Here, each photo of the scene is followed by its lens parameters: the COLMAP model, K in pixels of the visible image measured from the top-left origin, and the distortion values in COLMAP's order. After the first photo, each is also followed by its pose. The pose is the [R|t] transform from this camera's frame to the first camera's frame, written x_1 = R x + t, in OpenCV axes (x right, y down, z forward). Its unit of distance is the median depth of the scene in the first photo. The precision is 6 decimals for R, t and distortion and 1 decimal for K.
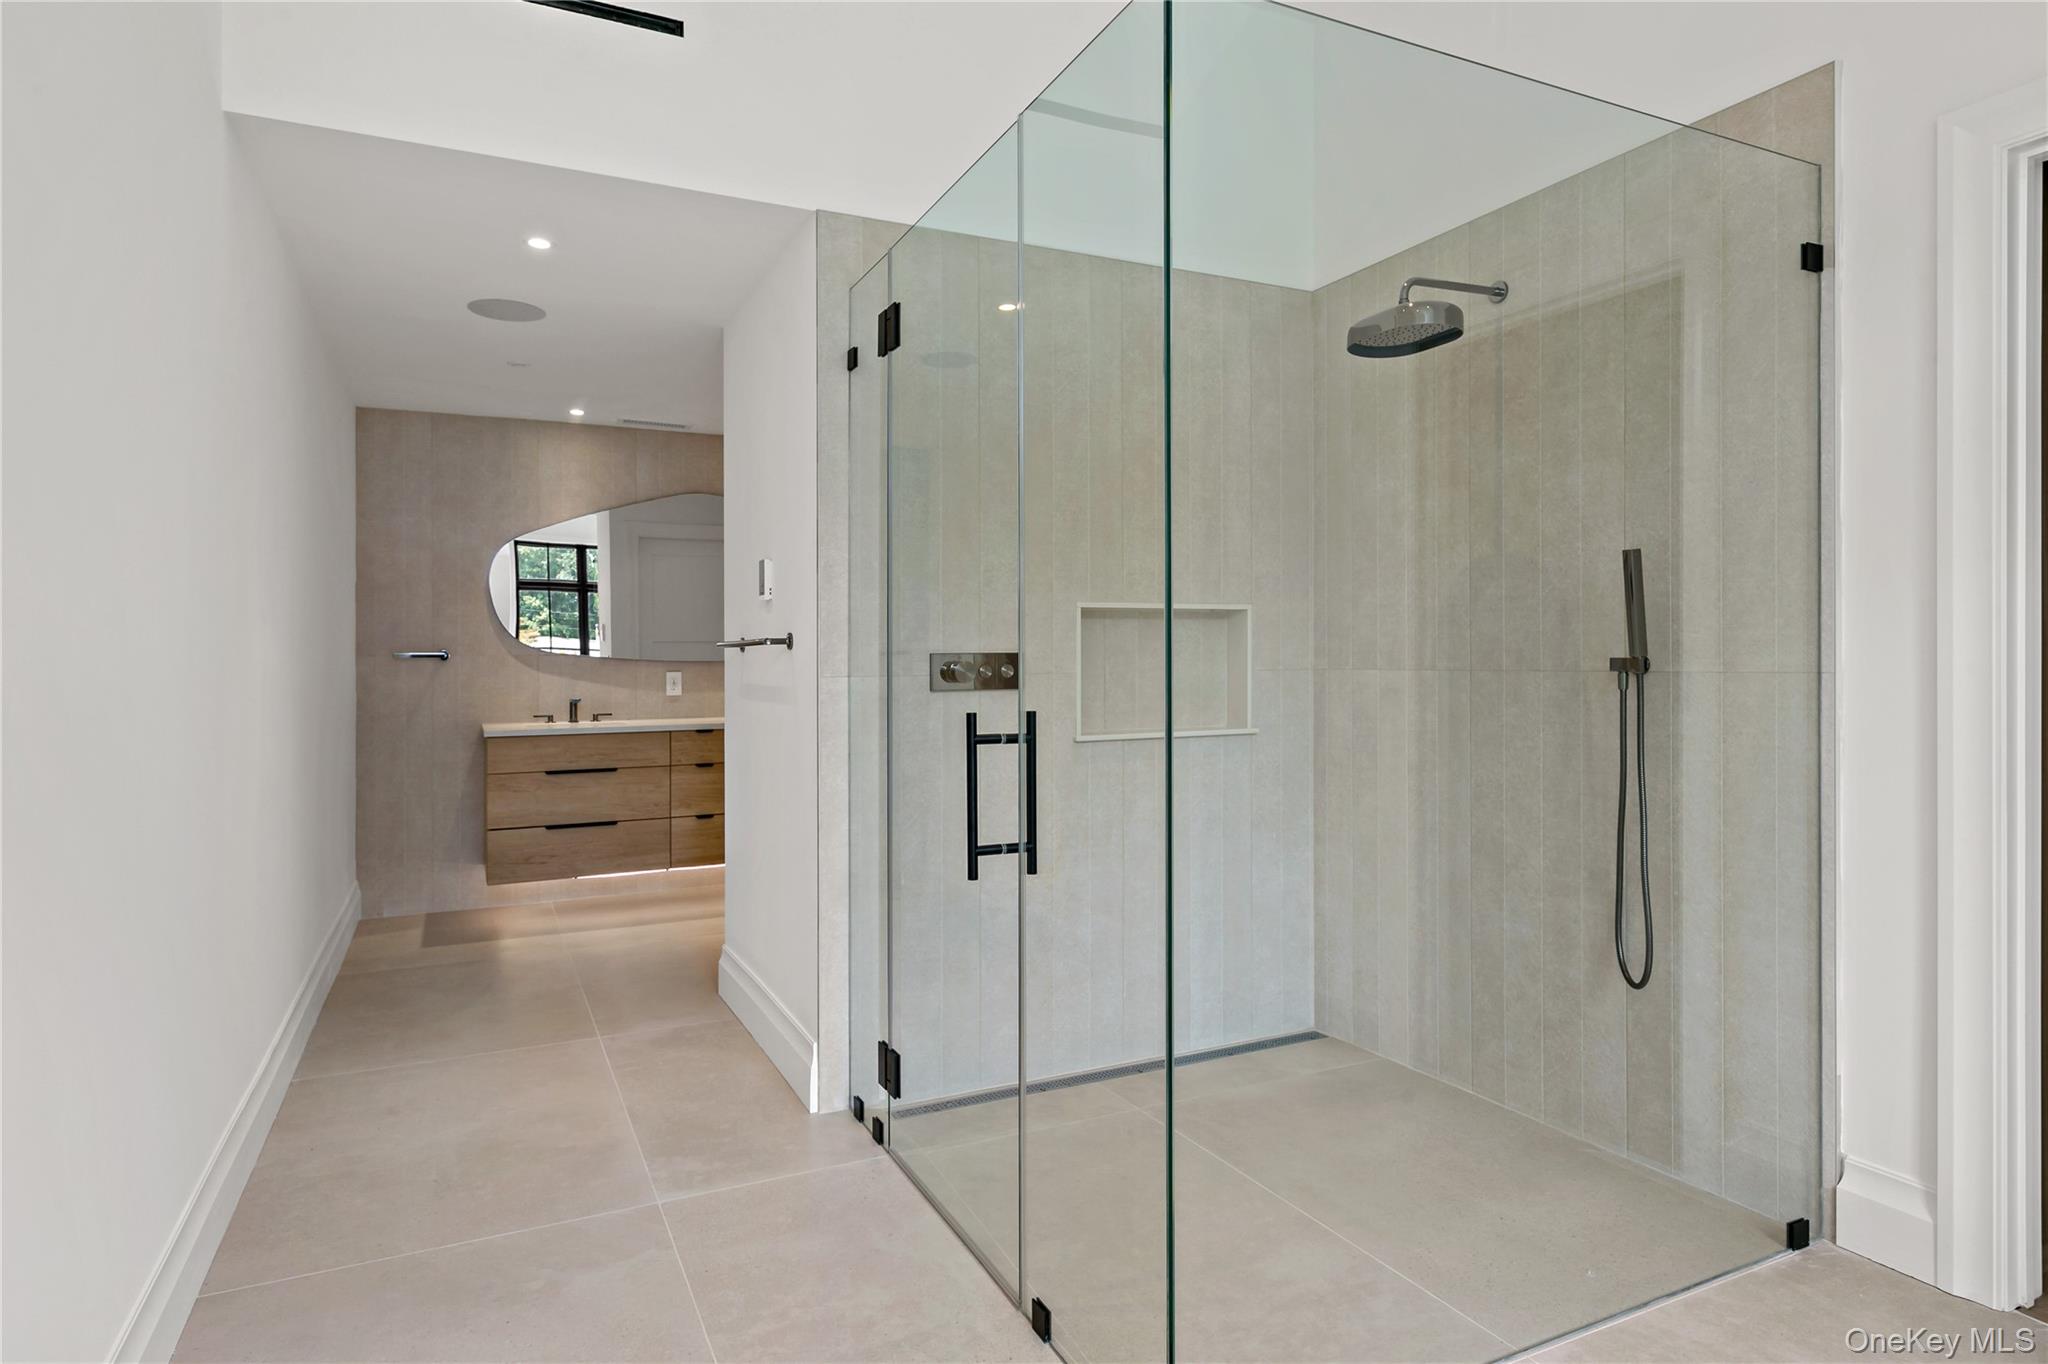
lens RADIAL K [[1168.3, 0, 1028.1], [0, 1168.3, 668.3], [0, 0, 1]] dist [0.007255, 0.000247]
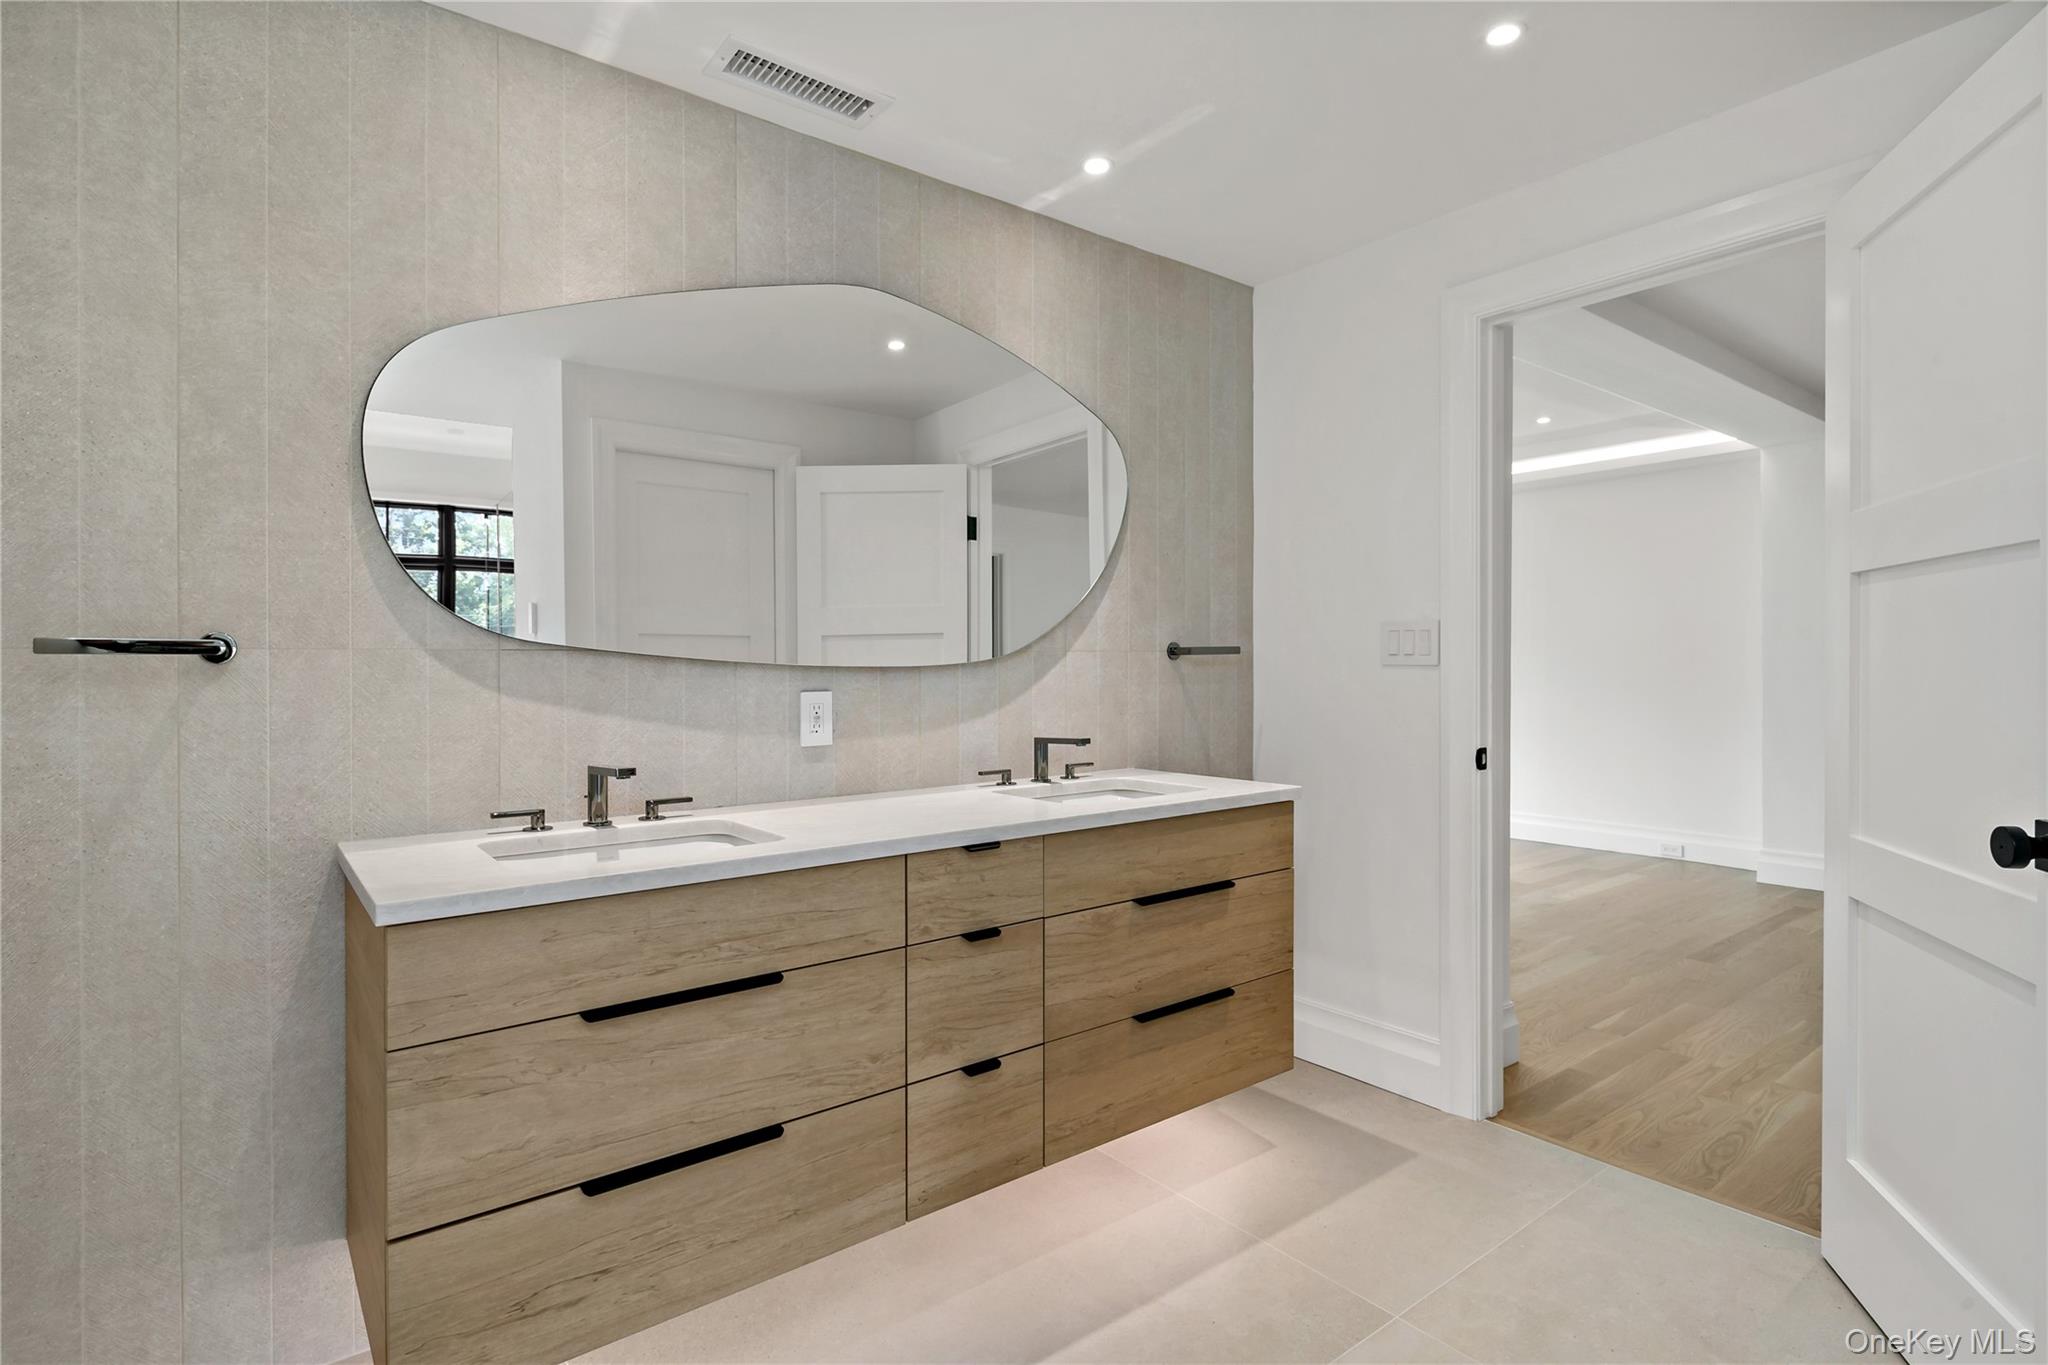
lens RADIAL K [[1019.6, 0, 1020.3], [0, 1019.6, 680.4], [0, 0, 1]] dist [-0.000662, -0.001627]
pose [[0.979948, -0.002023, 0.199243, -0.326853], [0.002015, 0.999998, 0.000243, -0.001135], [-0.199243, 0.000164, 0.979950, 0.658650]]
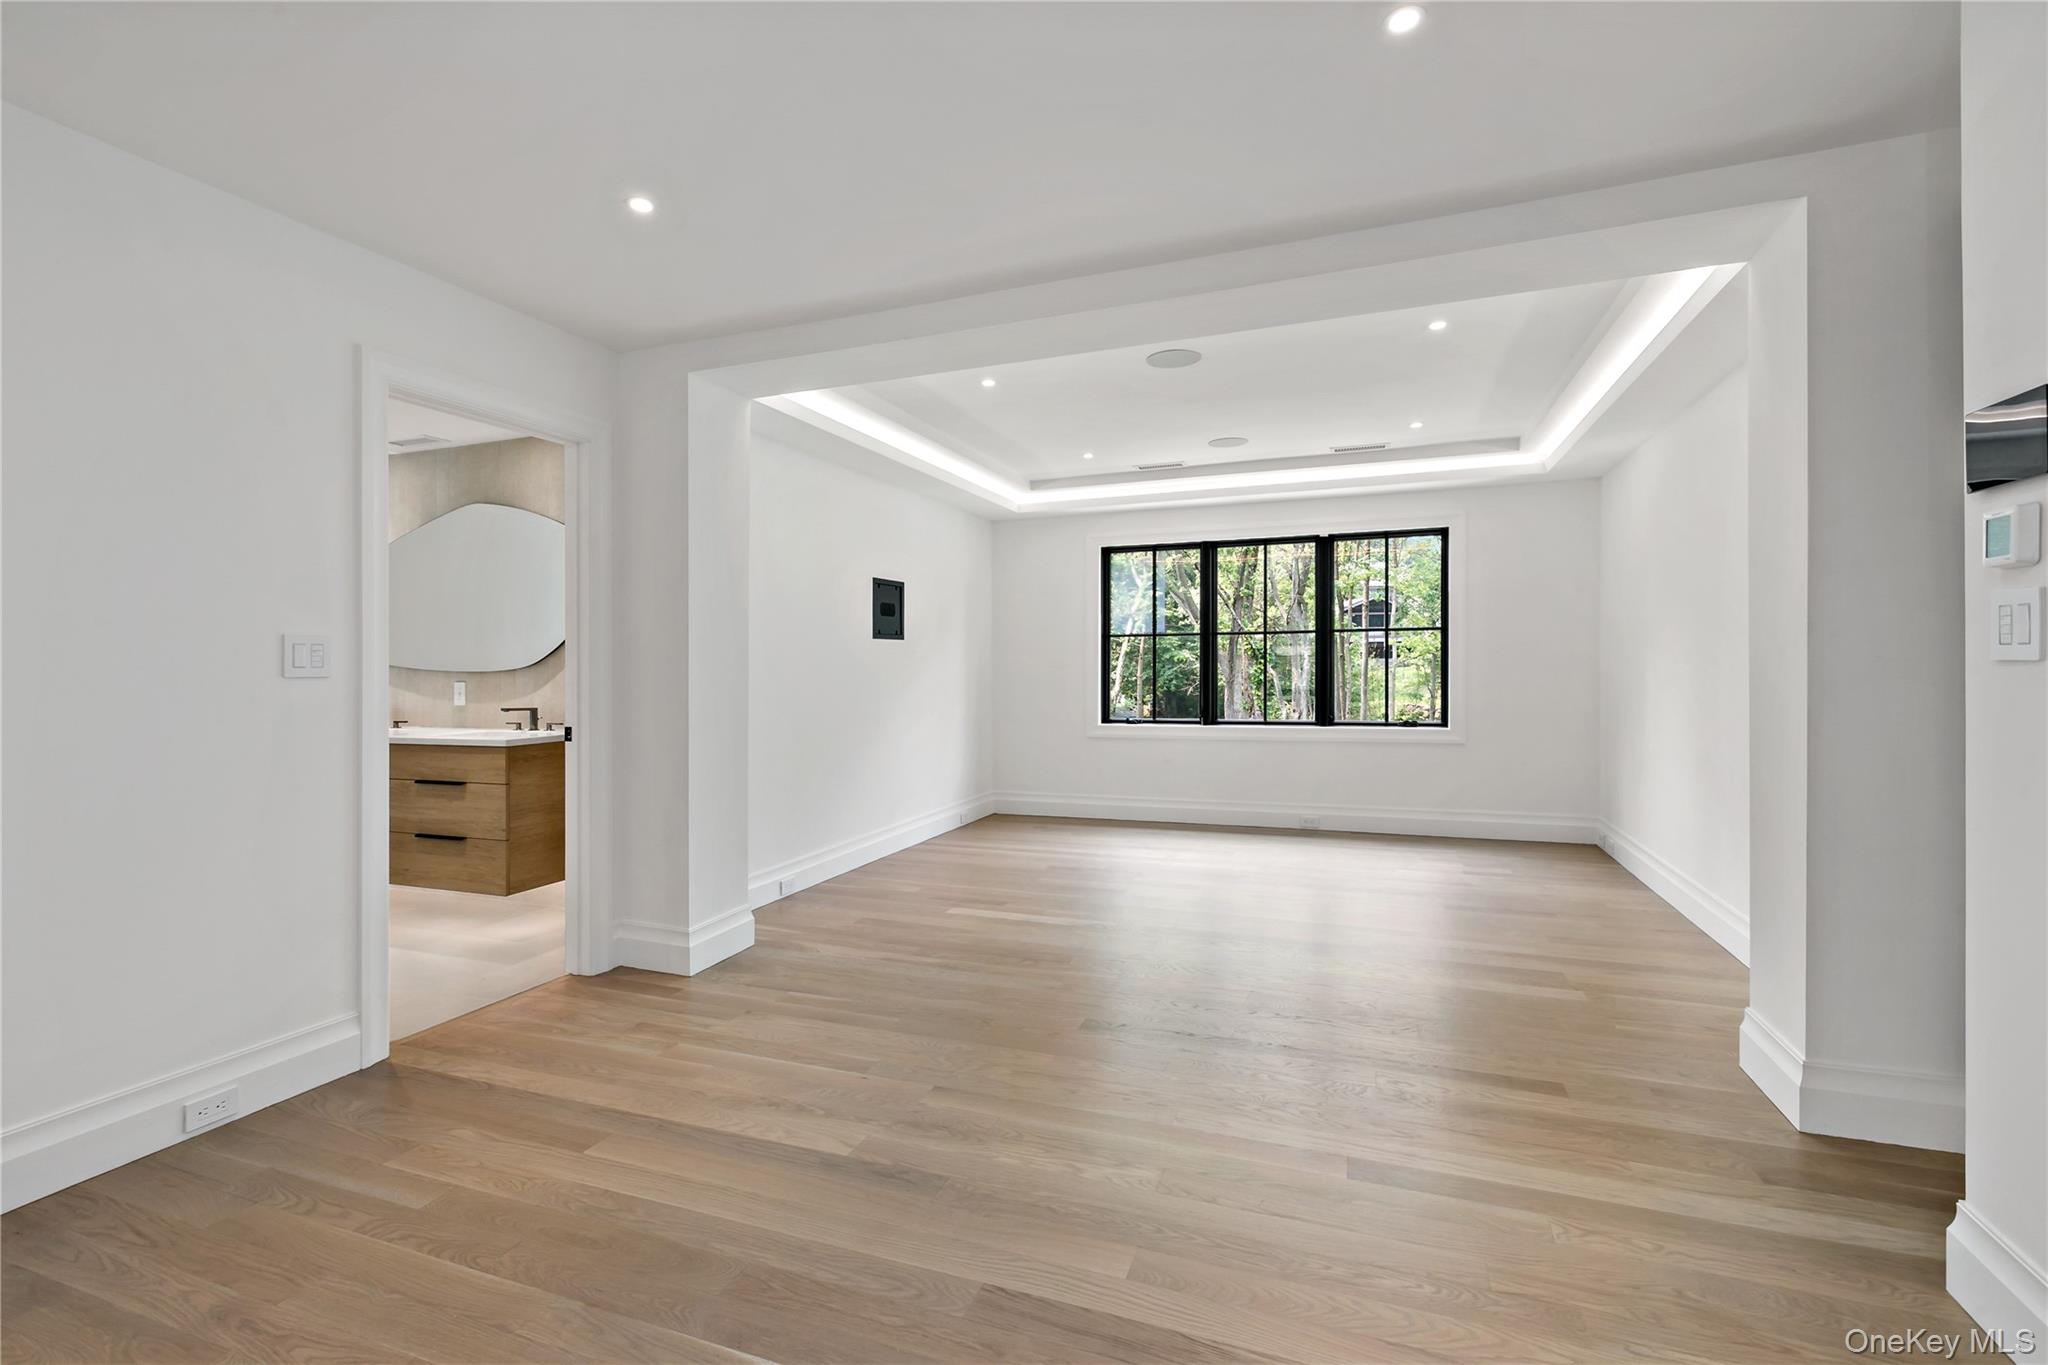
lens RADIAL K [[933.5, 0, 1027.9], [0, 933.5, 674.3], [0, 0, 1]] dist [0.013466, -0.001447]
pose [[0.671525, 0.006779, -0.740951, 0.686136], [-0.004399, 0.999977, 0.005162, -0.011136], [0.740969, -0.000207, 0.671539, 0.878341]]
